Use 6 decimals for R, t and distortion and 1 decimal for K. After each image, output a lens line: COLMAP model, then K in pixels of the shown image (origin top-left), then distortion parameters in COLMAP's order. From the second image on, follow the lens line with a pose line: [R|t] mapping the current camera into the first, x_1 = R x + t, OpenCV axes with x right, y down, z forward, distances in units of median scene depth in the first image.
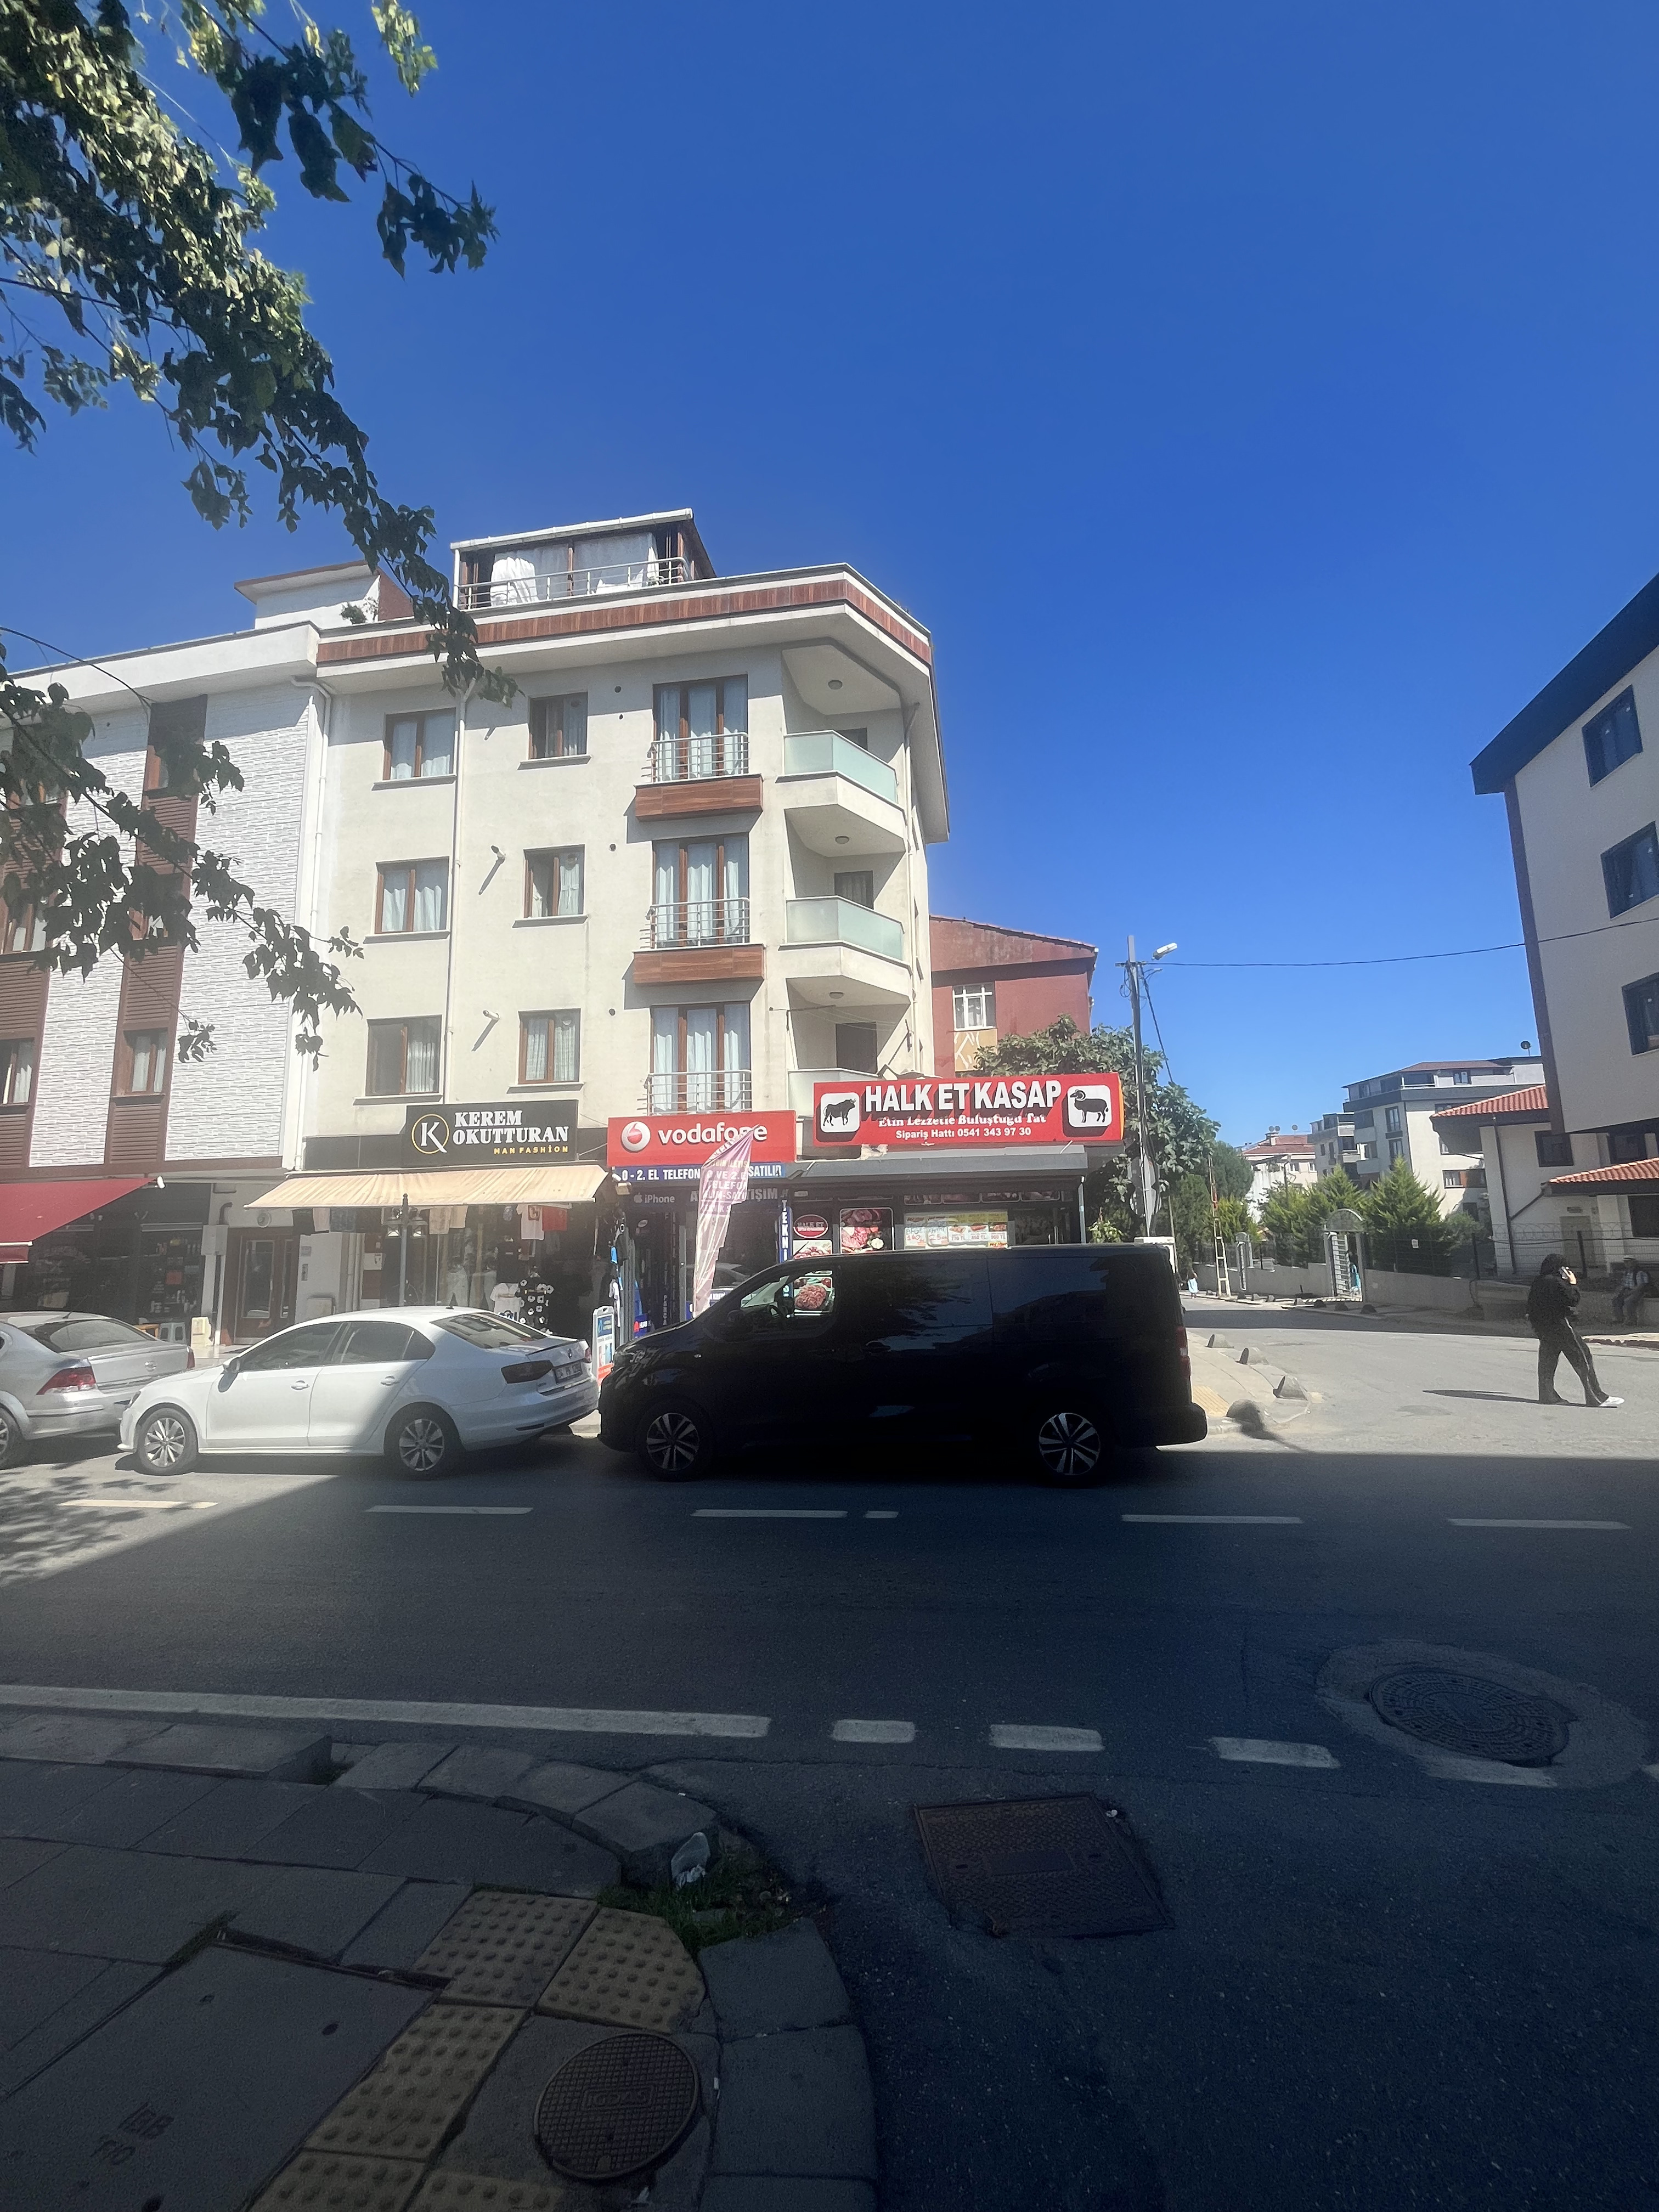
lens RADIAL K [[892.7, 0, 830.3], [0, 892.7, 1107.6], [0, 0, 1]] dist [-0.000605, 0.000310]
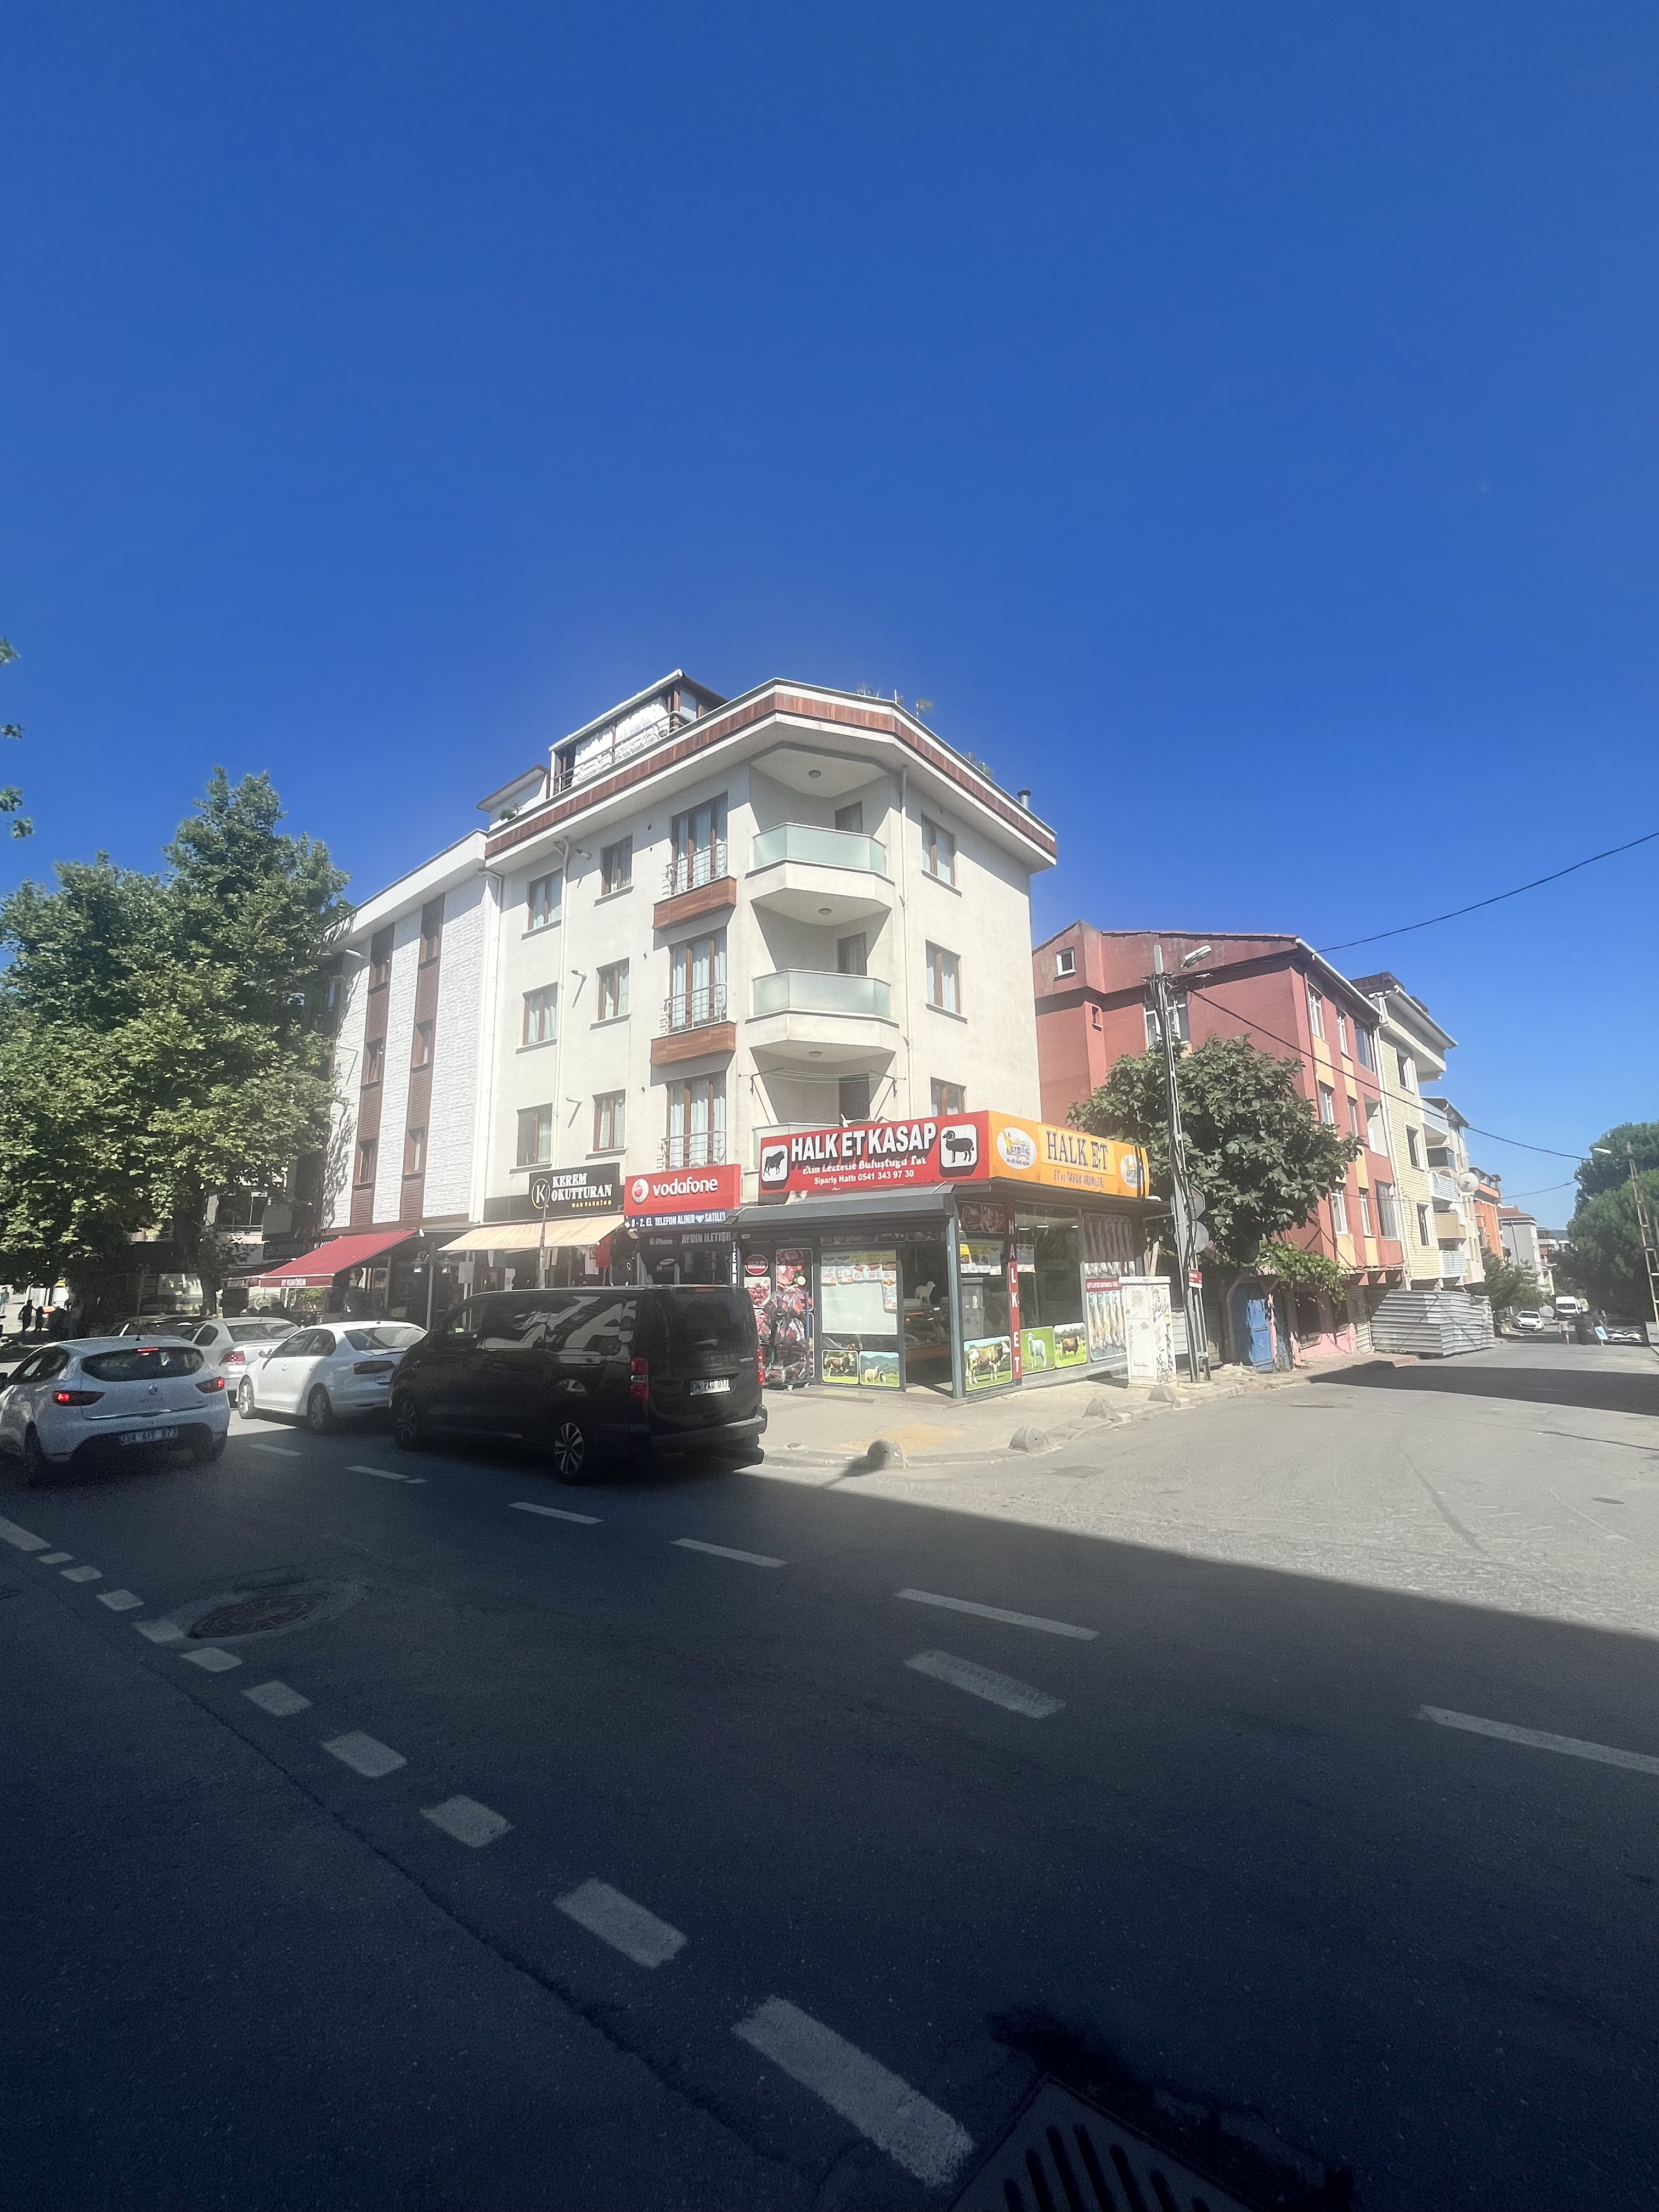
lens RADIAL K [[892.7, 0, 833.4], [0, 892.7, 1115.3], [0, 0, 1]] dist [-0.000605, 0.000310]
pose [[0.875725, -0.077296, -0.476583, 0.569275], [0.066213, 0.997002, -0.040035, -0.004631], [0.478249, 0.003504, 0.878217, 0.040290]]
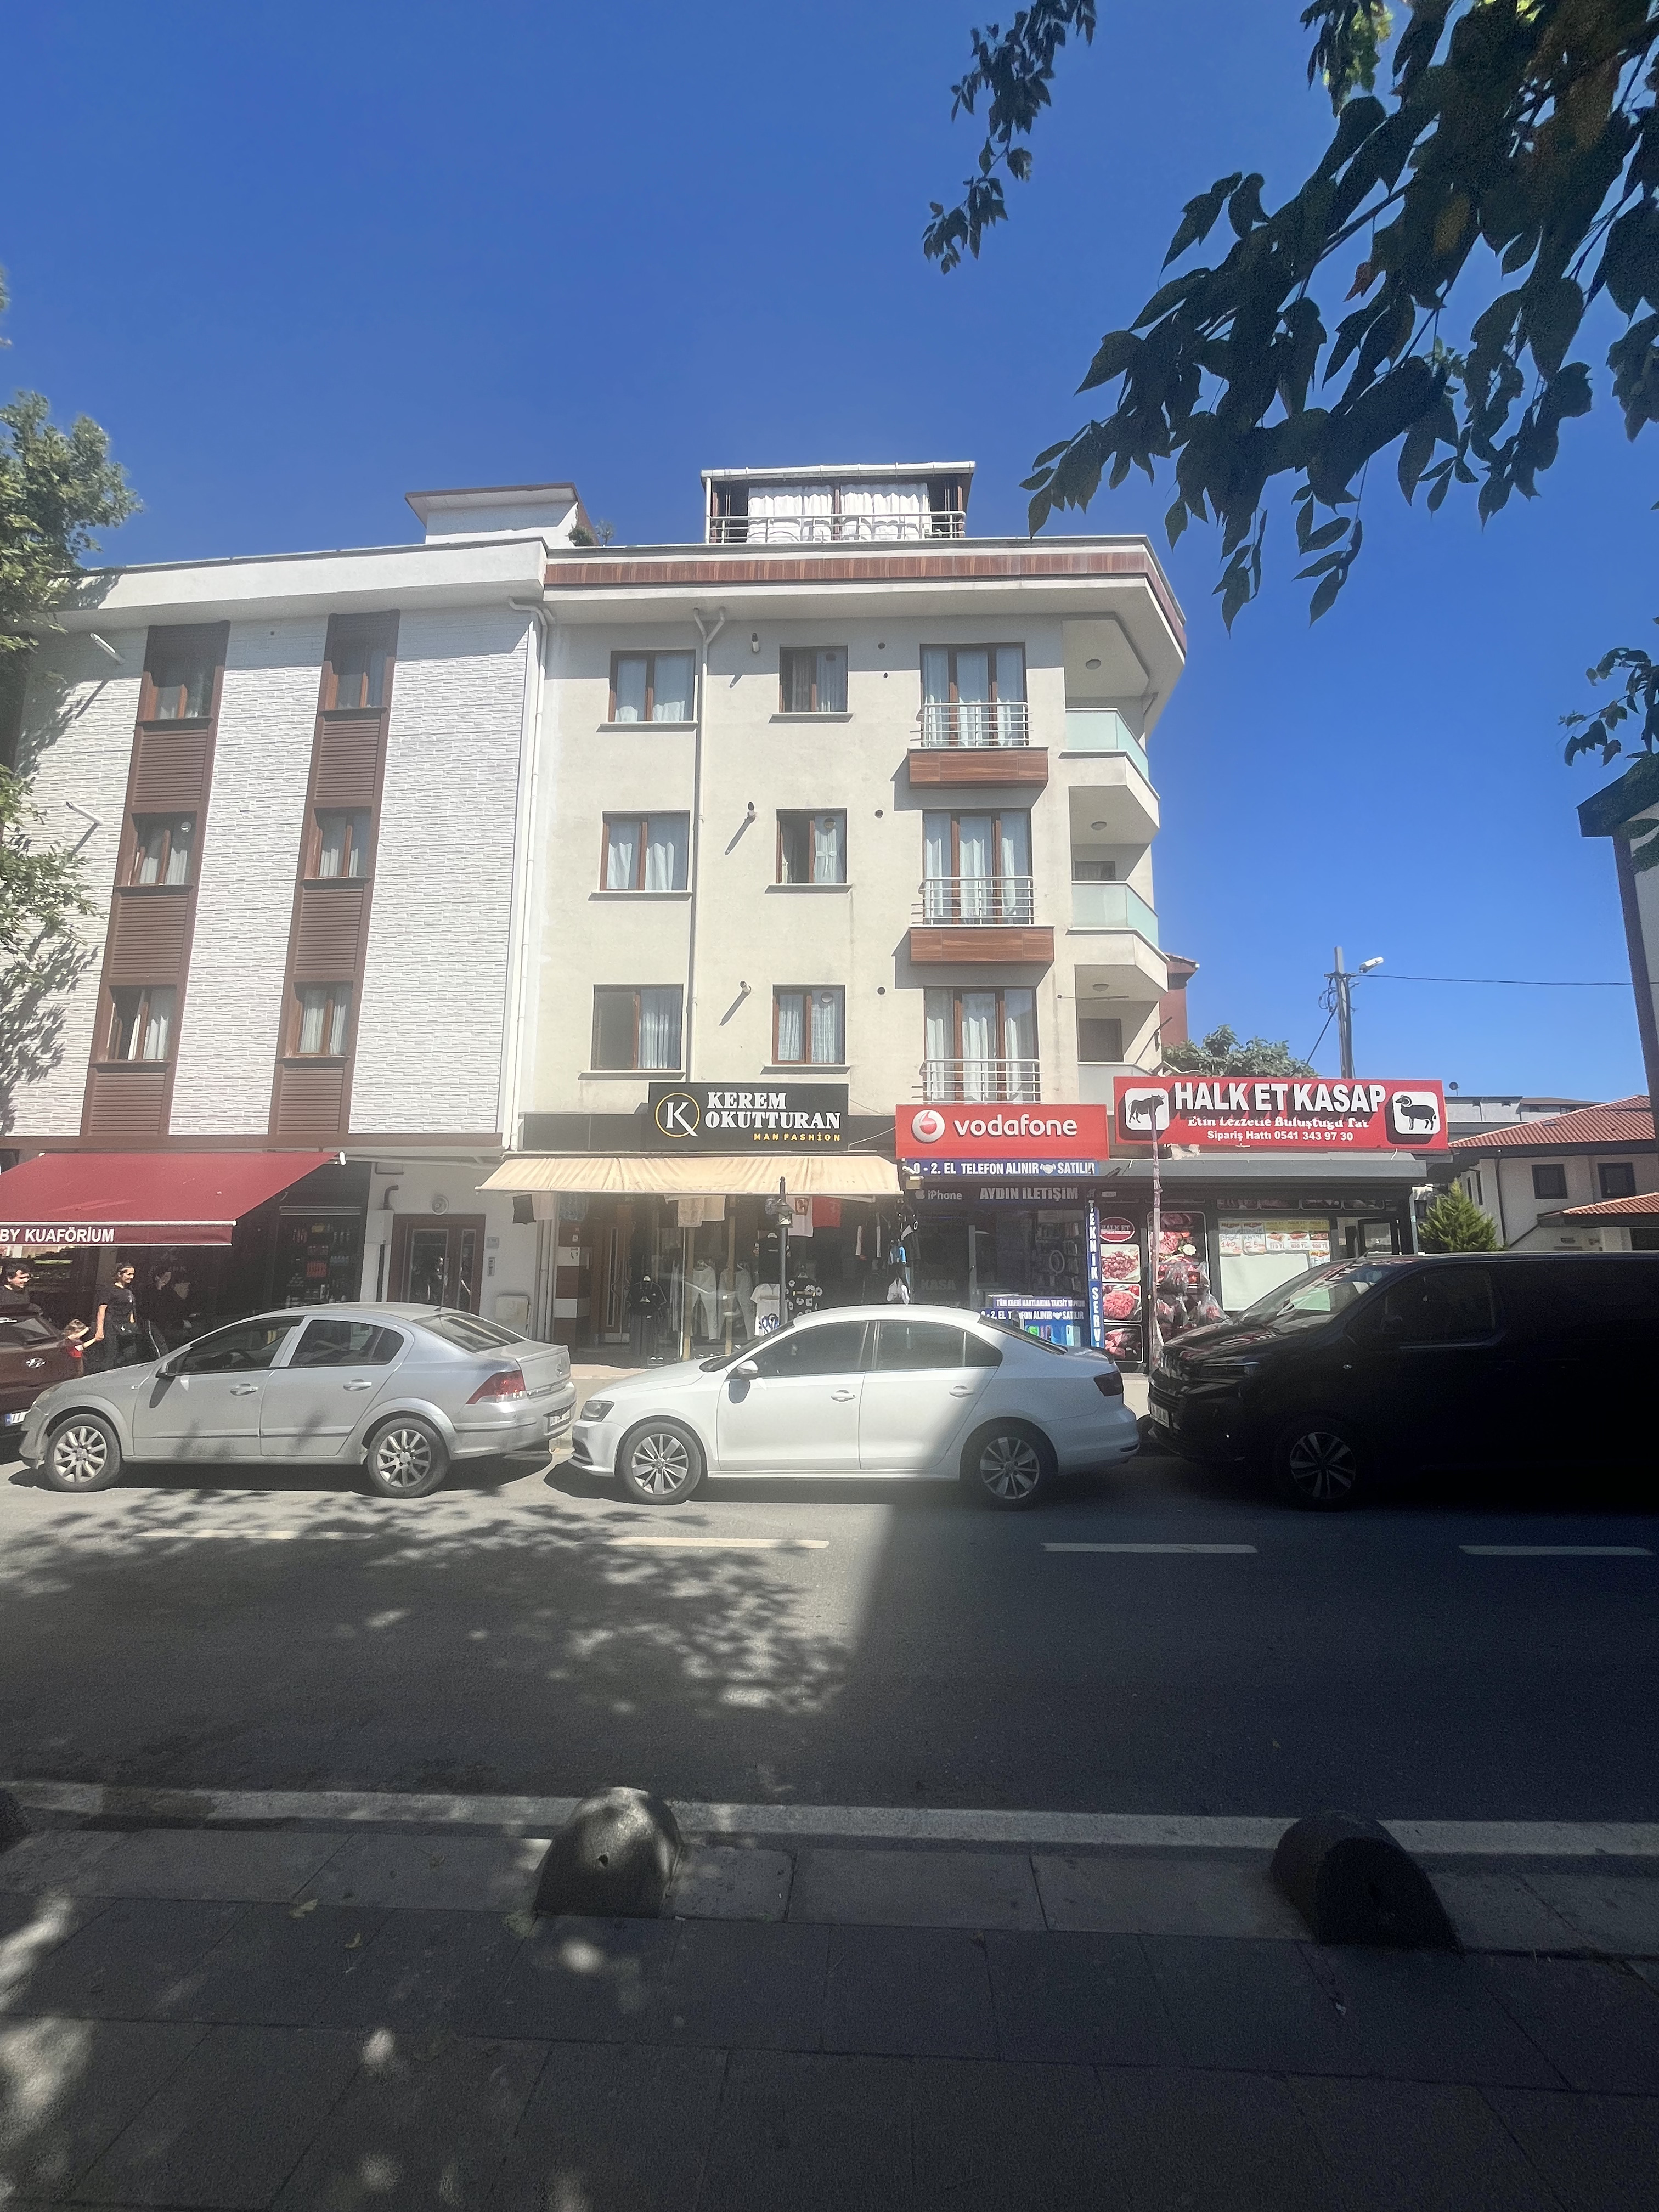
lens RADIAL K [[892.7, 0, 830.0], [0, 892.7, 1108.2], [0, 0, 1]] dist [-0.000605, 0.000310]
pose [[0.993837, 0.042857, 0.102228, -0.383478], [-0.041280, 0.998994, -0.017494, 0.031890], [-0.102875, 0.013167, 0.994607, 0.092460]]
